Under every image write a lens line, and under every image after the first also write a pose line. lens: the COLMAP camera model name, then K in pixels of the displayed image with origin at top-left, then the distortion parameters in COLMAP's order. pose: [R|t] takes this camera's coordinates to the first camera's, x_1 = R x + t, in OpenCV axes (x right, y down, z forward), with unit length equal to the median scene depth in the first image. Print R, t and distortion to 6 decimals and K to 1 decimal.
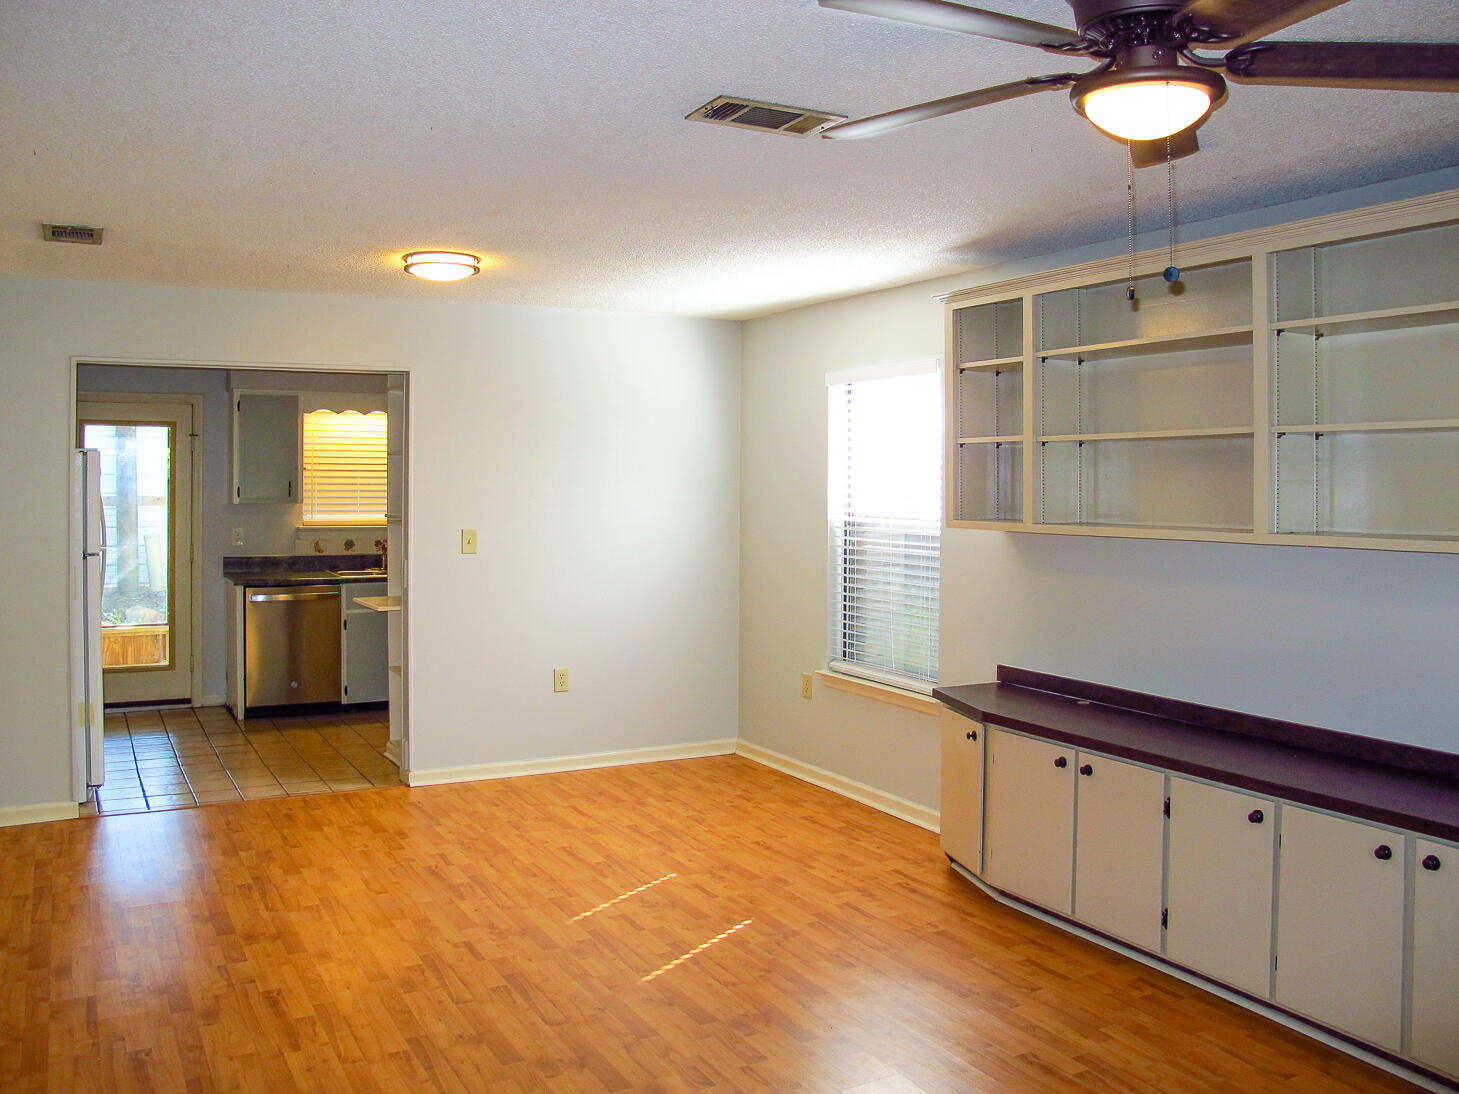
lens RADIAL K [[1252.2, 0, 730.3], [0, 1252.2, 496.3], [0, 0, 1]] dist [-0.117548, 0.099453]
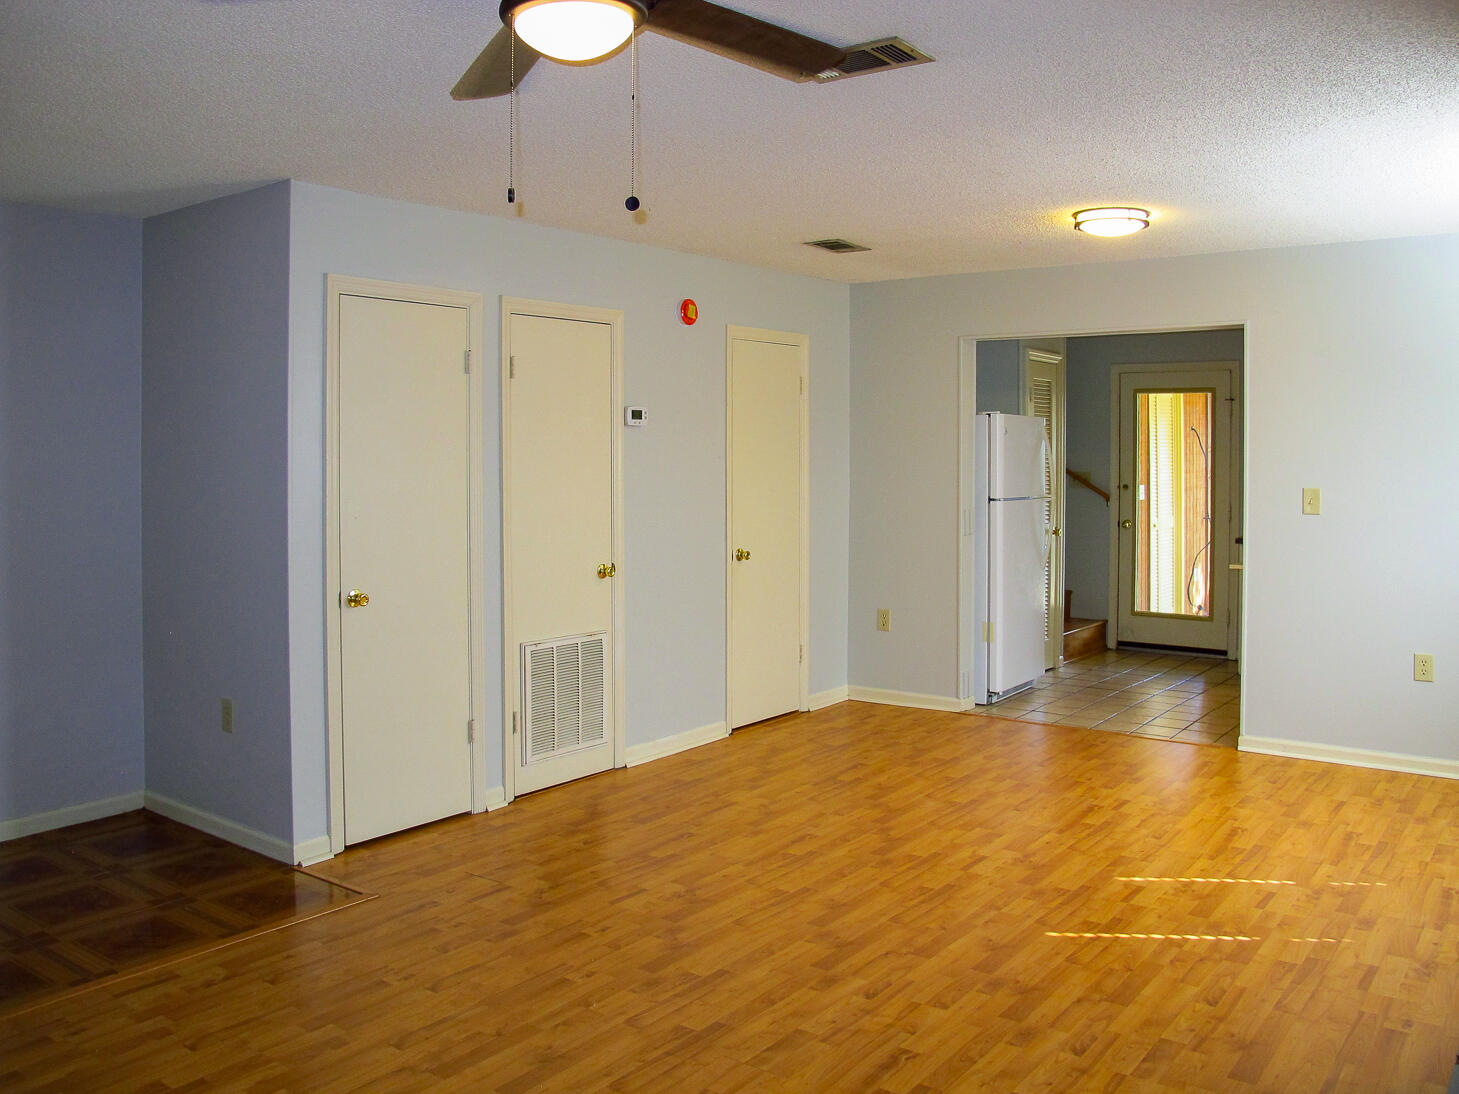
lens RADIAL K [[1221.3, 0, 729.6], [0, 1221.3, 512.1], [0, 0, 1]] dist [-0.101052, 0.095377]
pose [[0.407338, 0.031440, -0.912736, 0.630073], [-0.001770, 0.999433, 0.033636, 0.019454], [0.913276, -0.012086, 0.407163, 0.342157]]
